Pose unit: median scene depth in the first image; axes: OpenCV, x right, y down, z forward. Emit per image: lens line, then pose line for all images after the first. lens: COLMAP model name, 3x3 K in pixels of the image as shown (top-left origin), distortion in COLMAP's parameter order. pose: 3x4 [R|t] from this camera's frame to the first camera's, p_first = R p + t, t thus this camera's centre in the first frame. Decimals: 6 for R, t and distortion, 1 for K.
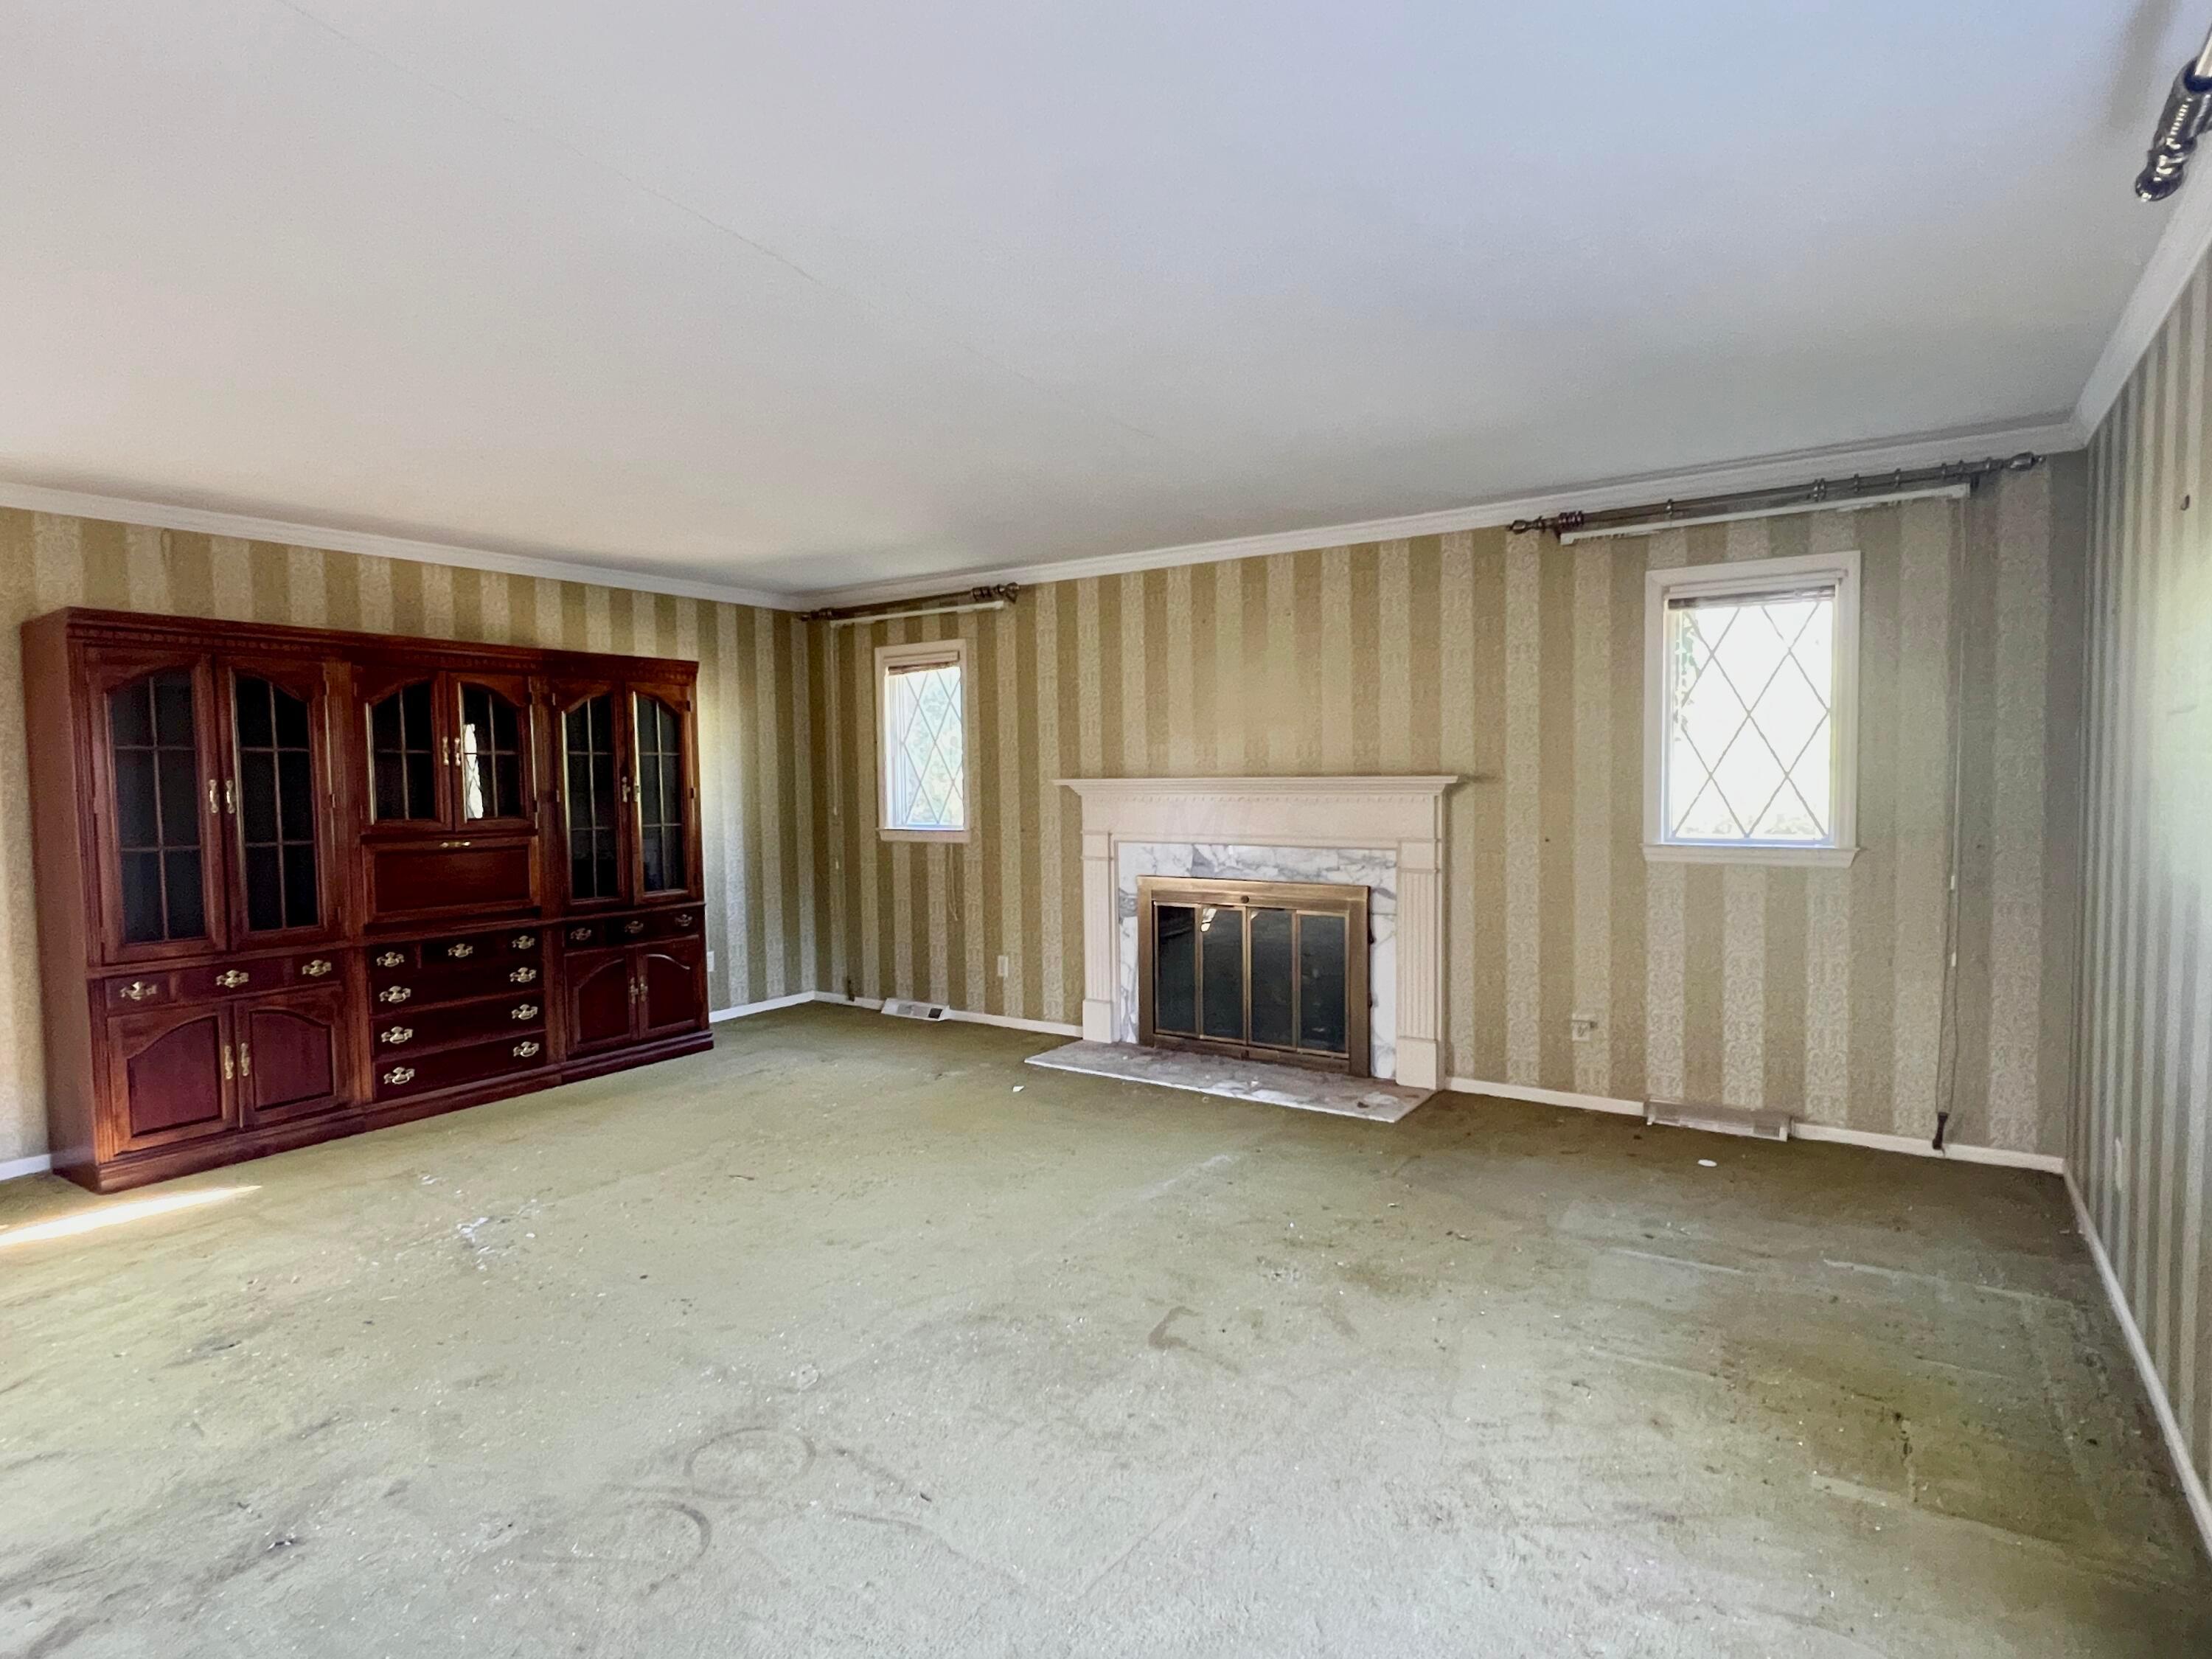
lens RADIAL K [[1178.1, 0, 1106.0], [0, 1178.1, 829.5], [0, 0, 1]] dist [-0.001986, -0.000267]
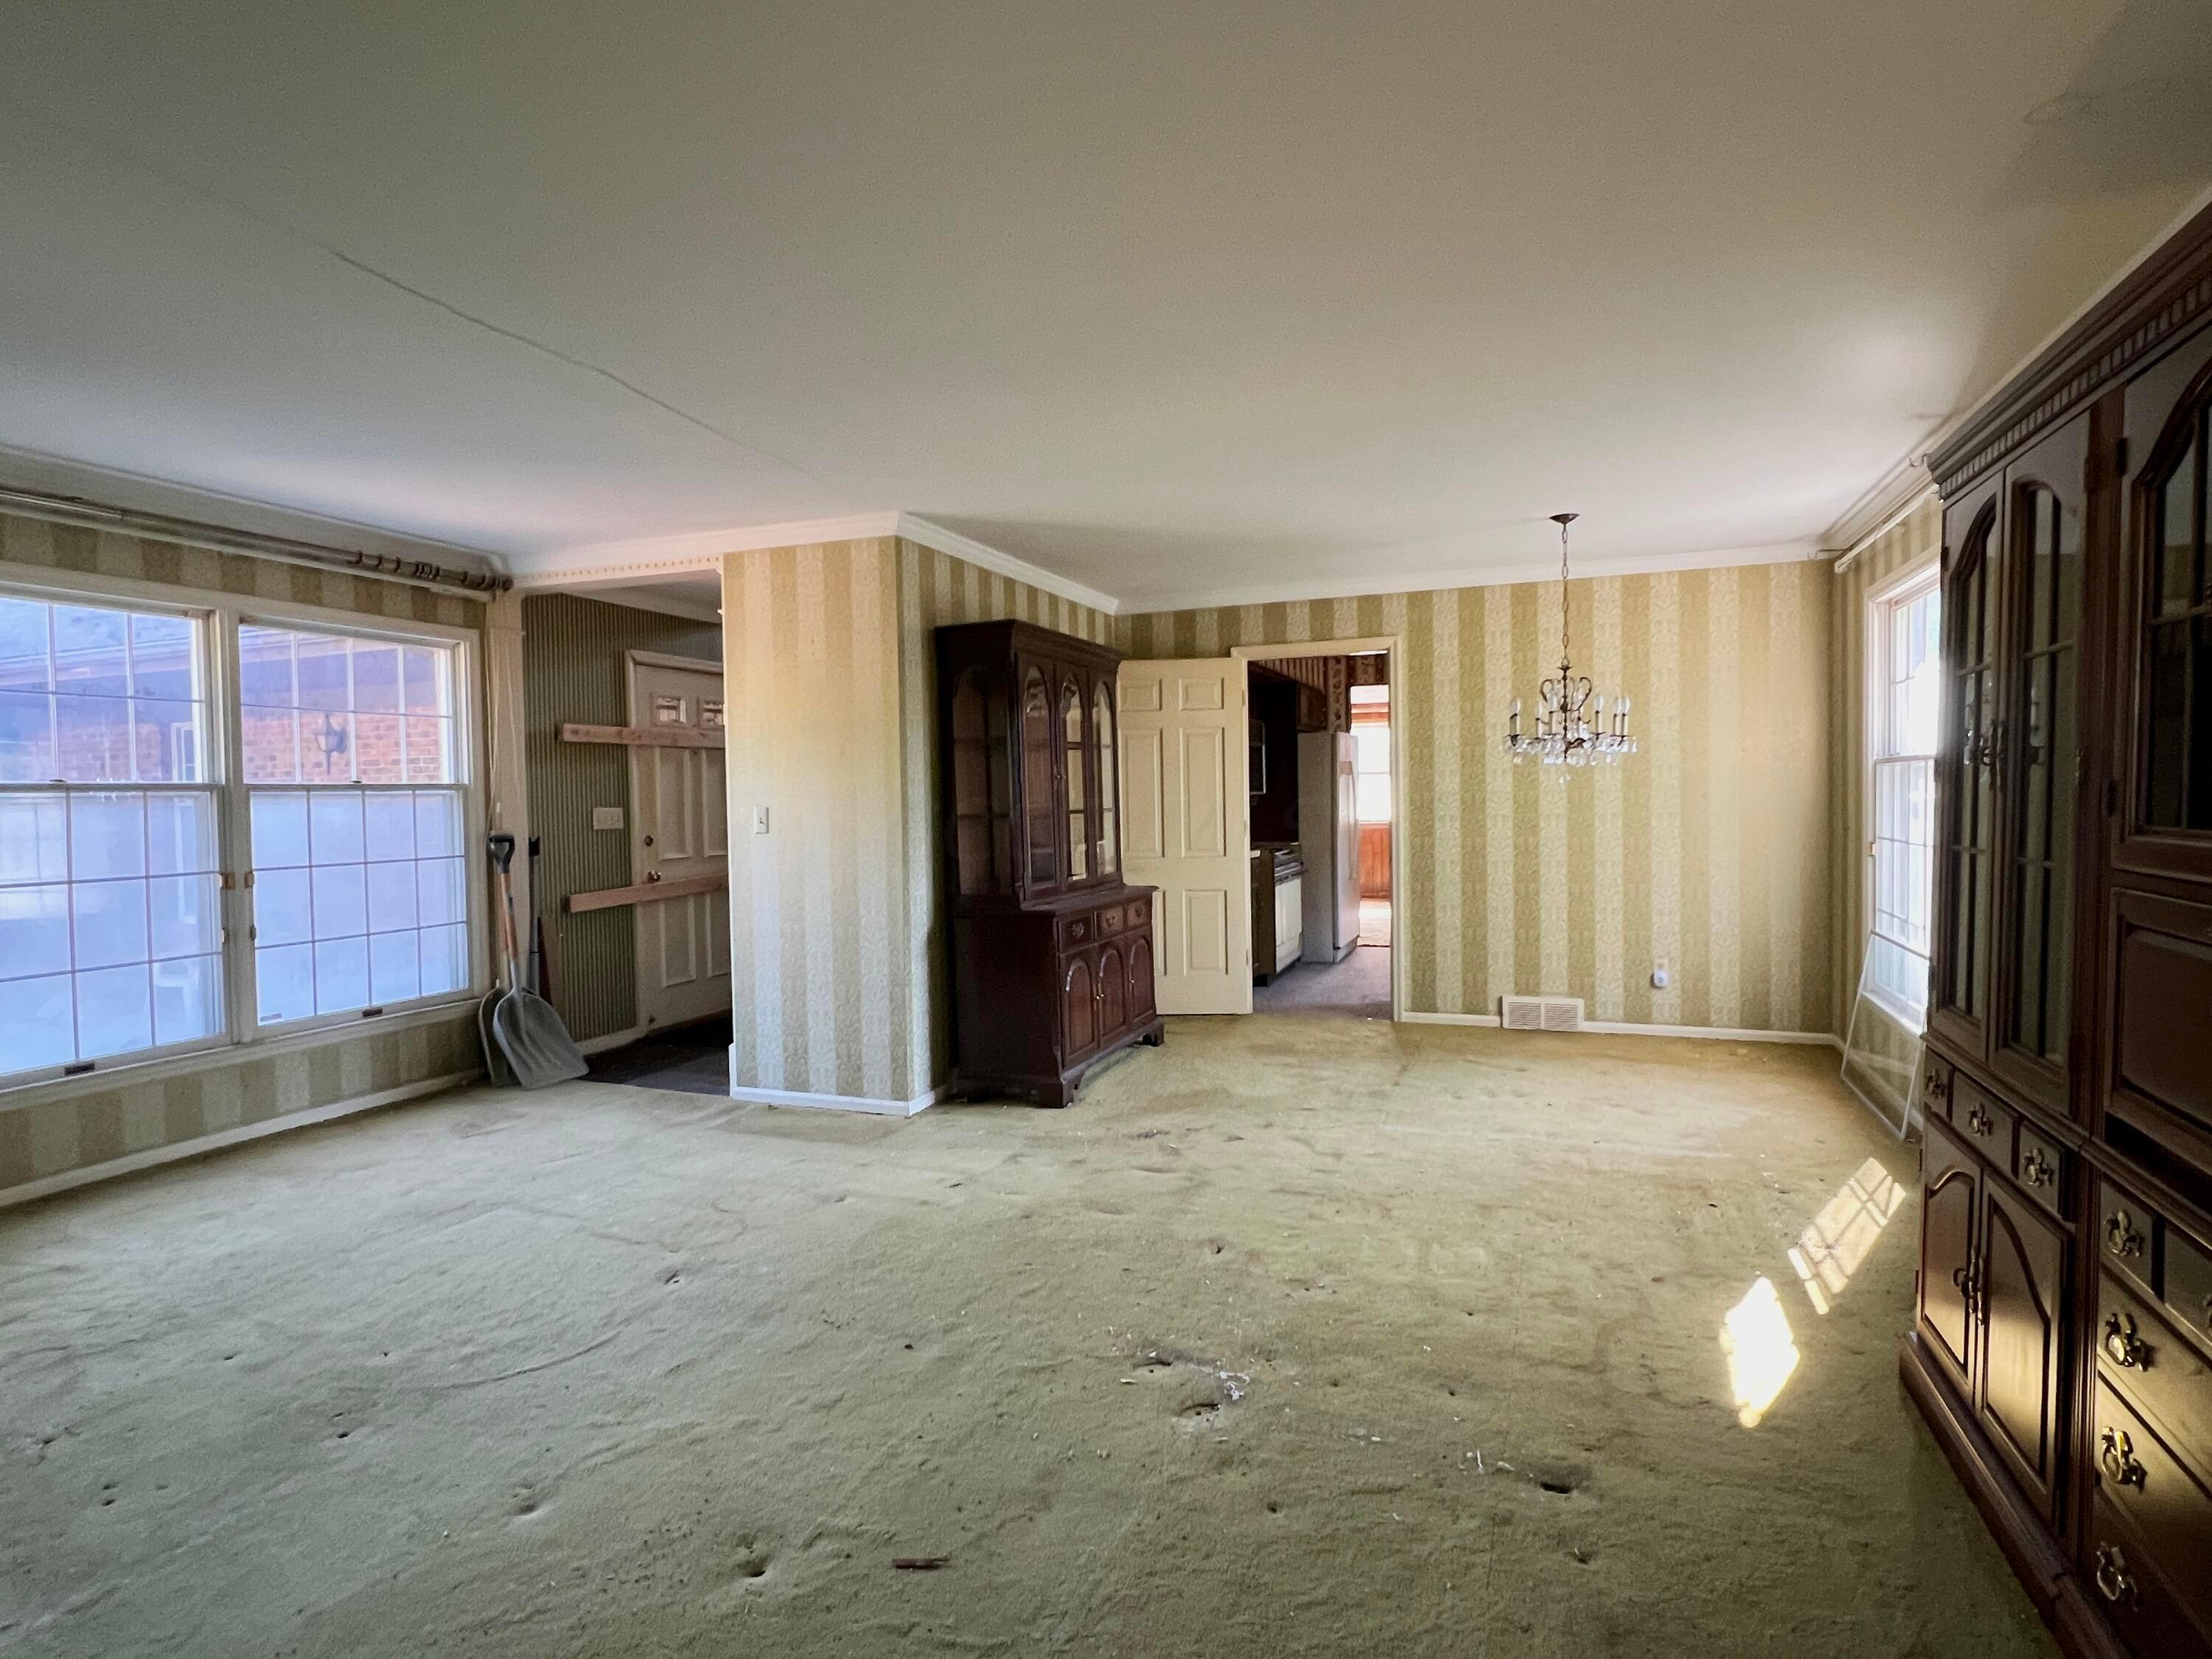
lens RADIAL K [[1174.6, 0, 1093.6], [0, 1174.6, 837.1], [0, 0, 1]] dist [0.001784, -0.001285]
pose [[-0.977498, 0.037931, -0.207505, -0.260113], [0.020041, 0.995950, 0.087650, -0.041635], [0.209989, 0.081519, -0.974299, 1.293052]]
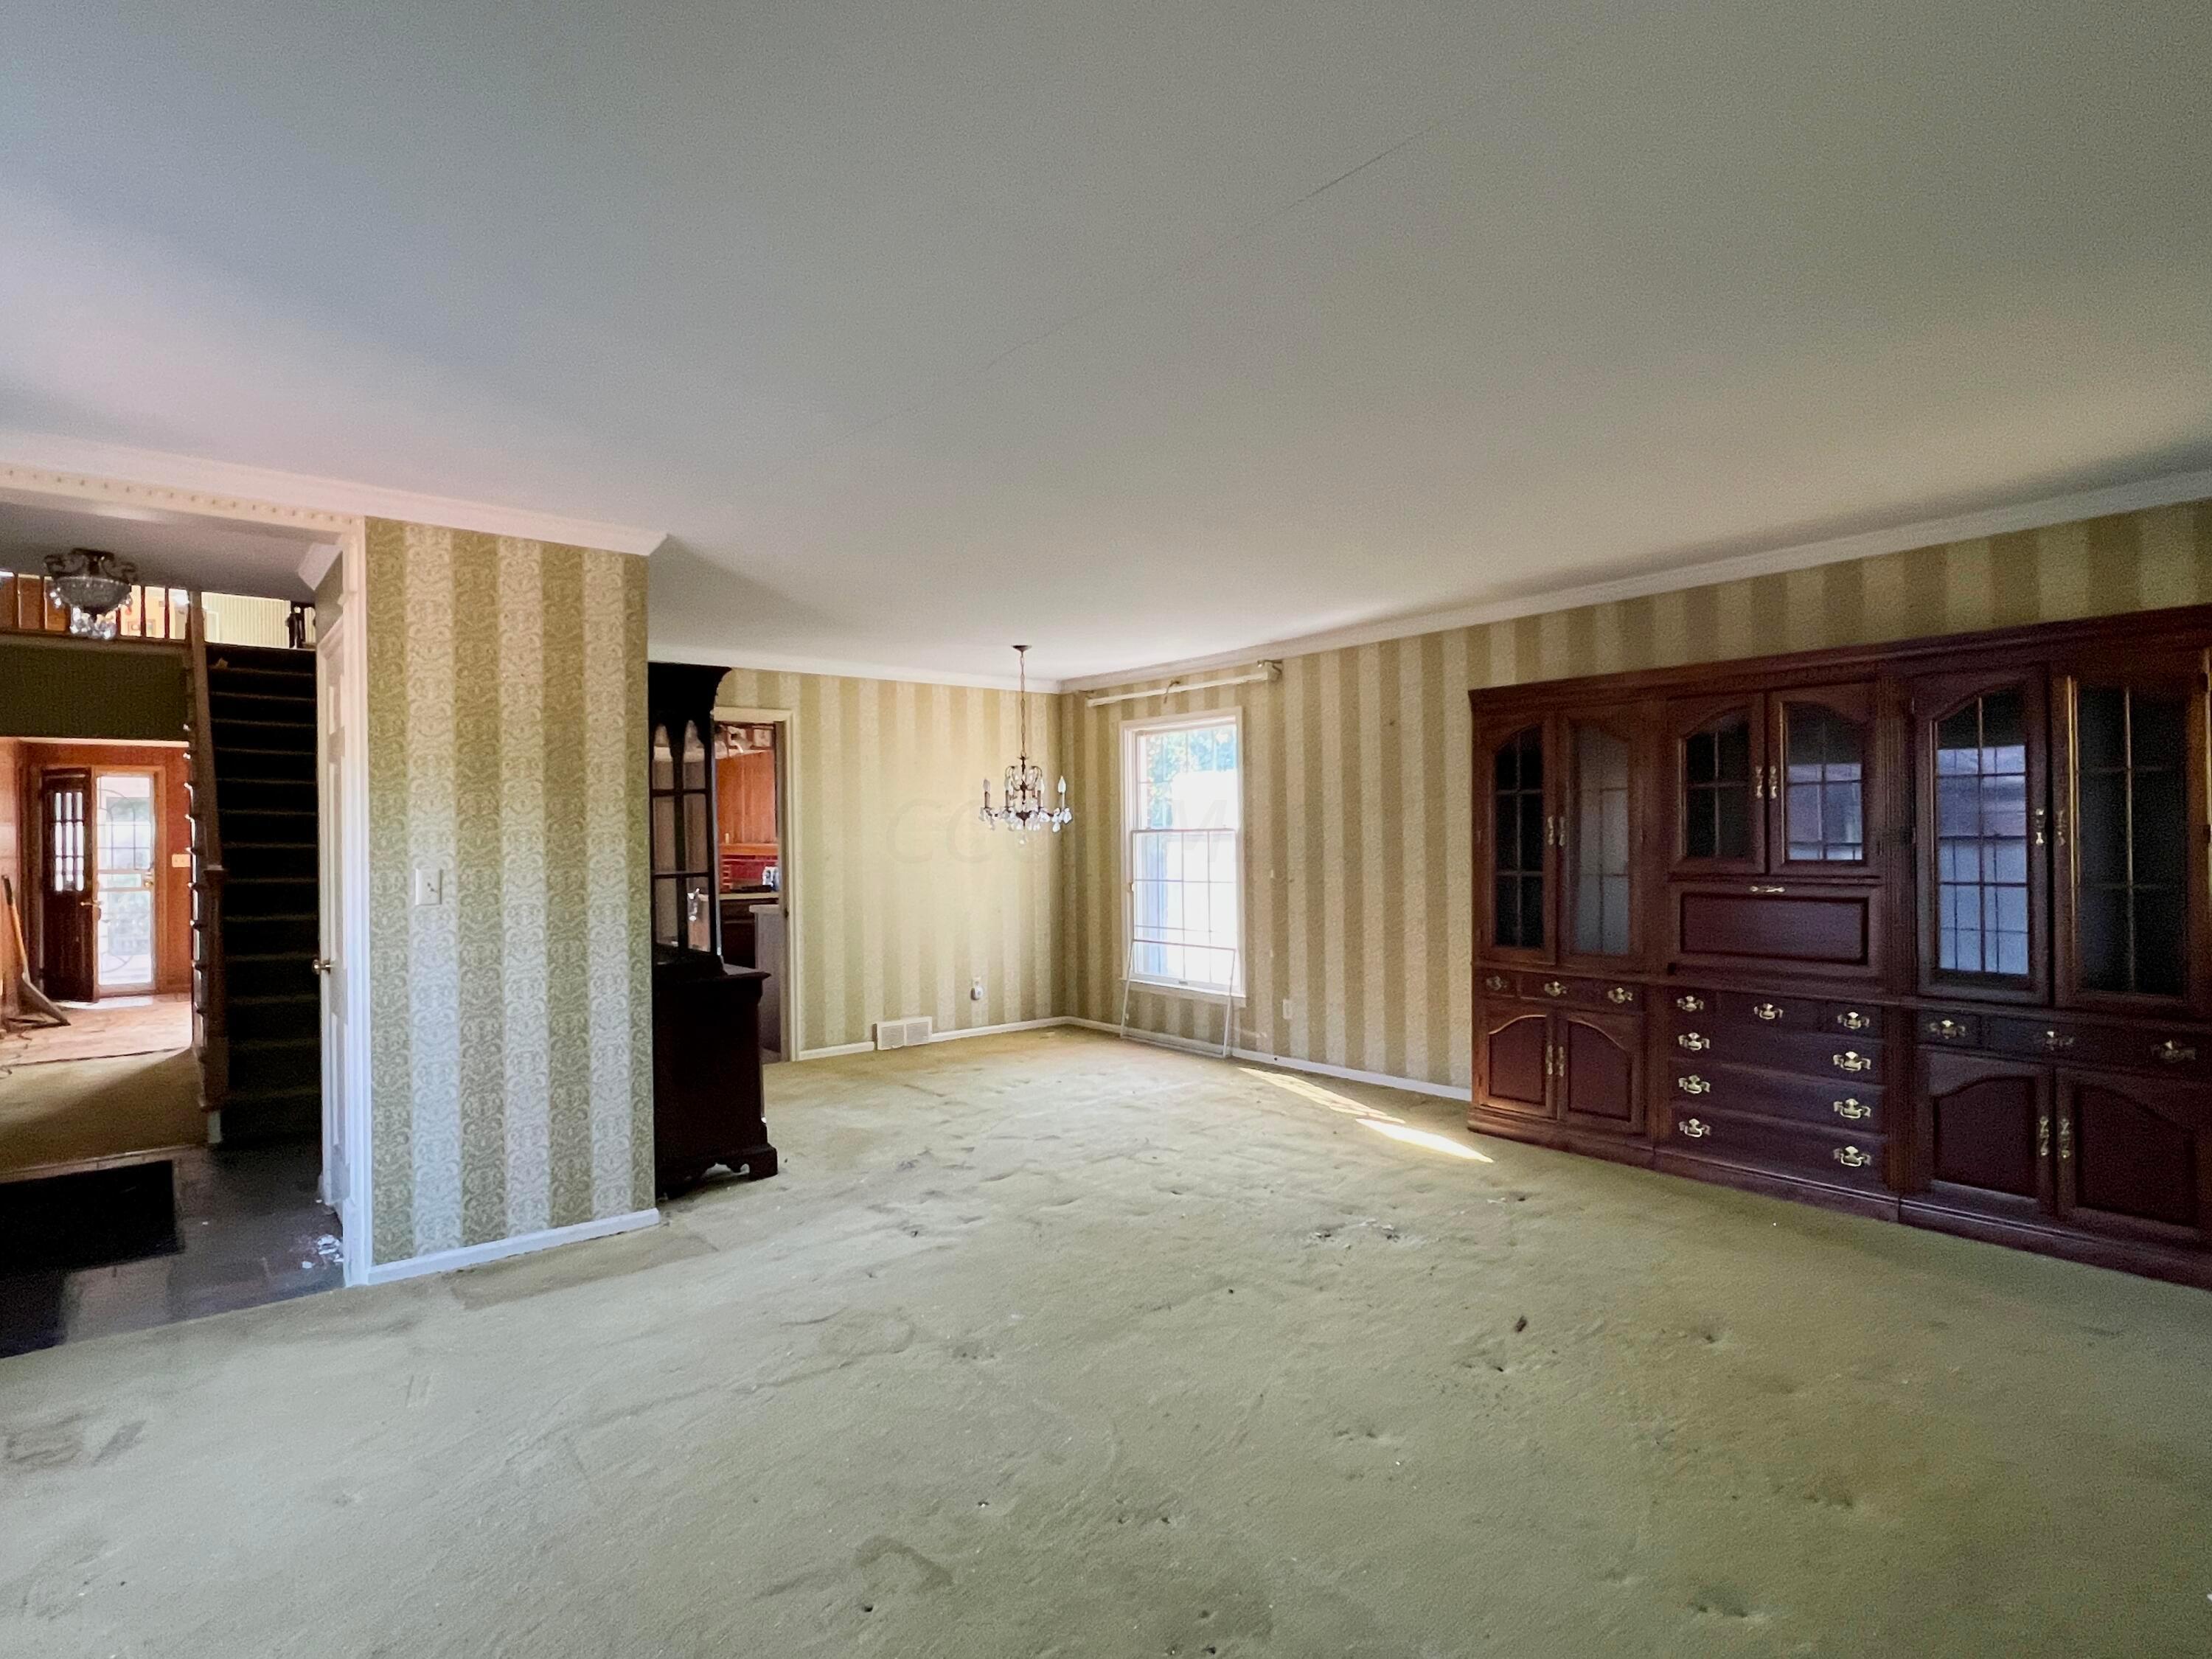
lens RADIAL K [[1174.6, 0, 1093.6], [0, 1174.6, 837.1], [0, 0, 1]] dist [0.001784, -0.001285]
pose [[-0.300623, 0.016478, -0.953601, 0.455279], [-0.029081, 0.999227, 0.026434, -0.036671], [0.953299, 0.035678, -0.299912, 0.836435]]
